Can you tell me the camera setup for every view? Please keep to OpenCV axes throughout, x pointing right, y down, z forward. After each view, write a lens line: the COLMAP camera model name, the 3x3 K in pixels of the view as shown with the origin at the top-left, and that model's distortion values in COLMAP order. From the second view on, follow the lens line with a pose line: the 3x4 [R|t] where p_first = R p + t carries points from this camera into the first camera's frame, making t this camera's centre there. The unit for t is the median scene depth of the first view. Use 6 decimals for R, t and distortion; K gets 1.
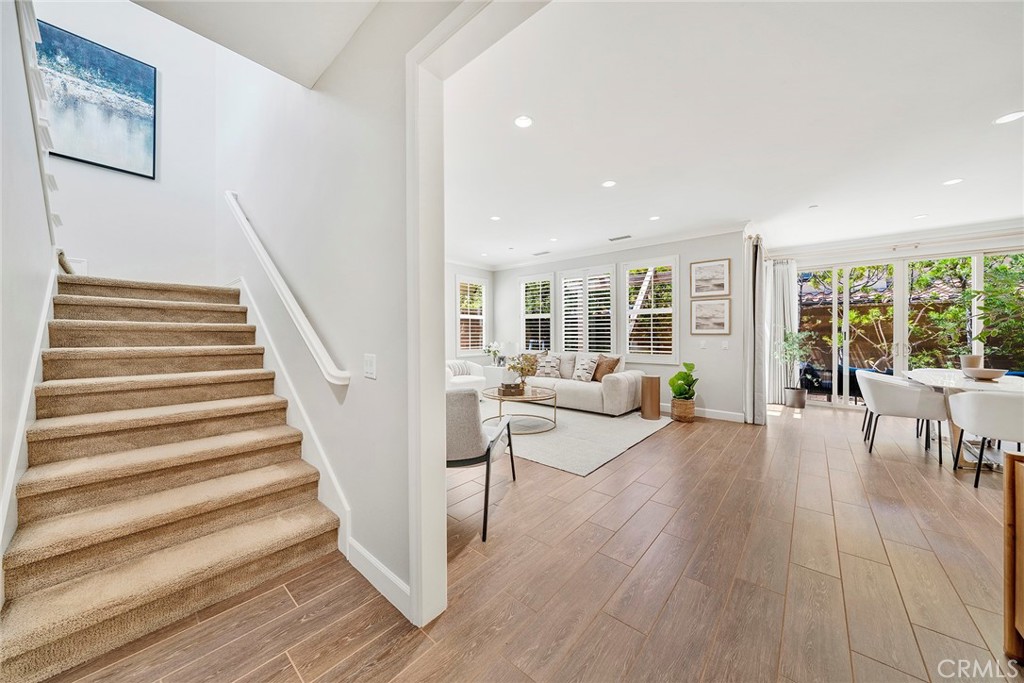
lens RADIAL K [[346.2, 0, 513.4], [0, 346.2, 336.6], [0, 0, 1]] dist [0.000132, 0.000059]
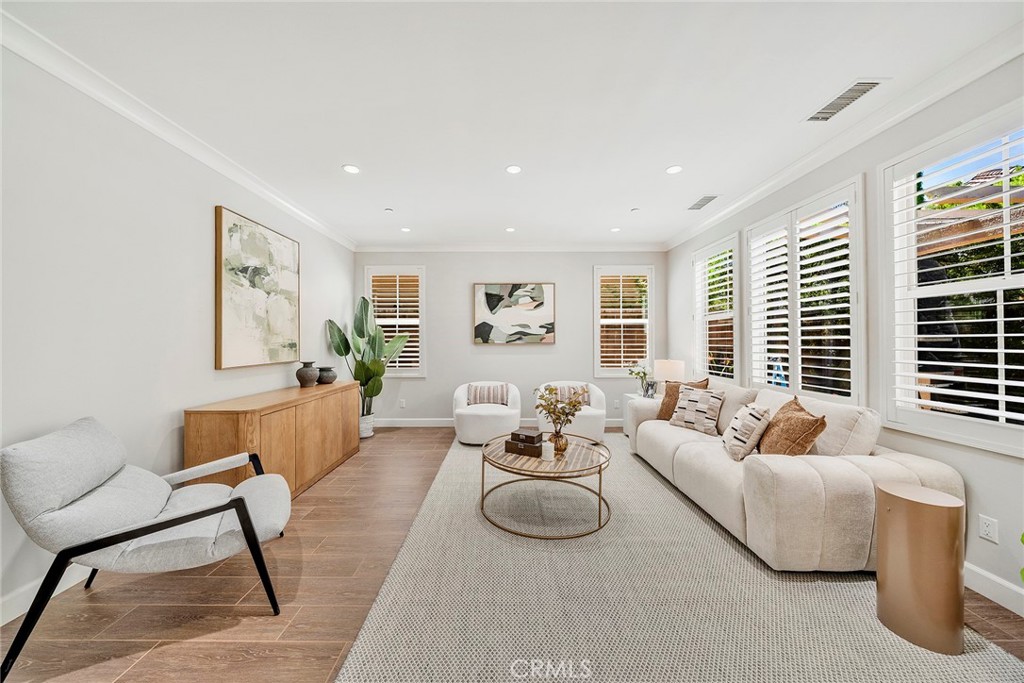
lens RADIAL K [[352.4, 0, 506.5], [0, 352.4, 337.8], [0, 0, 1]] dist [-0.001467, -0.000130]
pose [[0.655196, -0.003674, -0.755450, 0.320024], [-0.007526, 0.999907, -0.011390, -0.016551], [0.755422, 0.013148, 0.655107, 0.418569]]
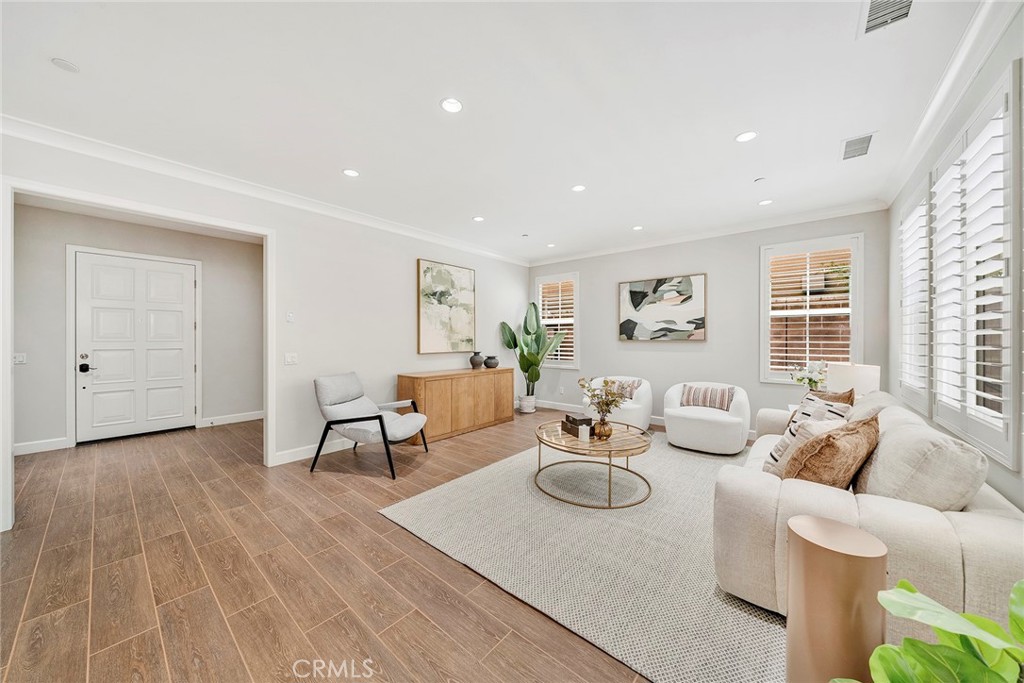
lens RADIAL K [[352.4, 0, 506.5], [0, 352.4, 337.8], [0, 0, 1]] dist [-0.001467, -0.000130]
pose [[0.004606, 0.003761, -0.999982, 0.518363], [-0.008405, 0.999958, 0.003723, -0.018351], [0.999954, 0.008388, 0.004637, 0.625785]]
